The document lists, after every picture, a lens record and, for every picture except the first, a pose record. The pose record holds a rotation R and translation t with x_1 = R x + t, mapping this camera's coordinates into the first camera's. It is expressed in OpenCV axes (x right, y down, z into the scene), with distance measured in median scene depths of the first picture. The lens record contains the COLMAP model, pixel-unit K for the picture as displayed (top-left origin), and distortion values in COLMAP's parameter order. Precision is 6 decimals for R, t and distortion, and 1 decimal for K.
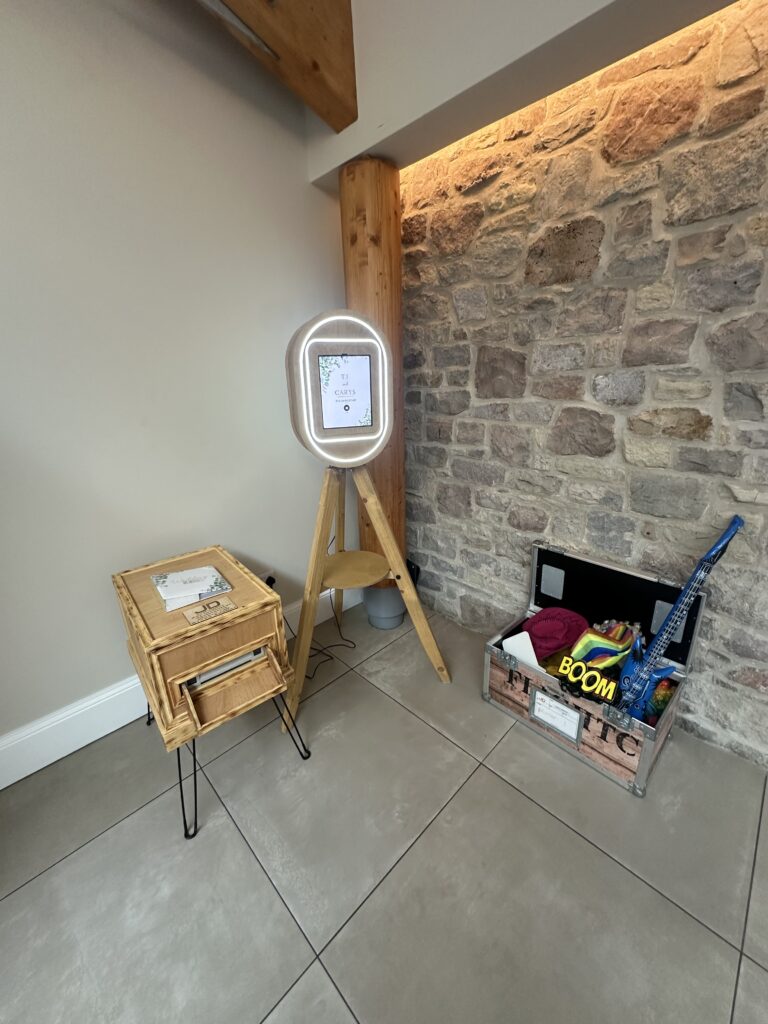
lens RADIAL K [[403.5, 0, 383.7], [0, 403.5, 513.1], [0, 0, 1]] dist [-0.001791, -0.000105]
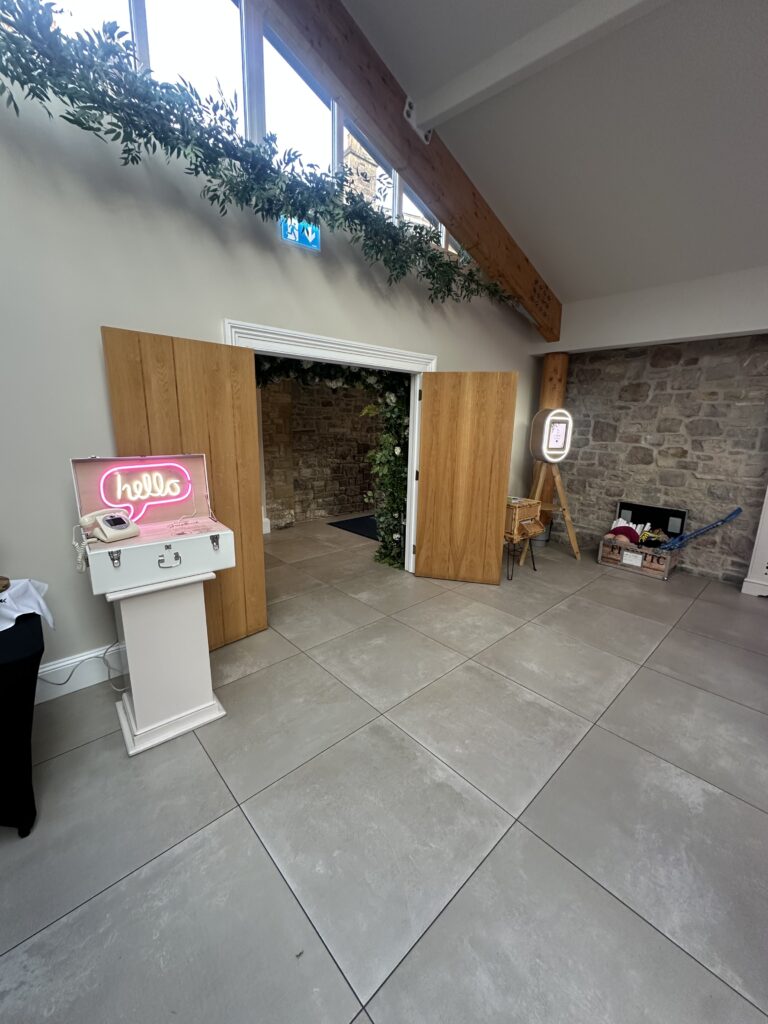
lens RADIAL K [[403.5, 0, 385.9], [0, 403.5, 515.8], [0, 0, 1]] dist [-0.001791, -0.000105]
pose [[0.998488, 0.054184, -0.009210, -1.144873], [-0.054843, 0.993258, -0.102130, 0.562956], [0.003614, 0.102481, 0.994728, -1.617528]]
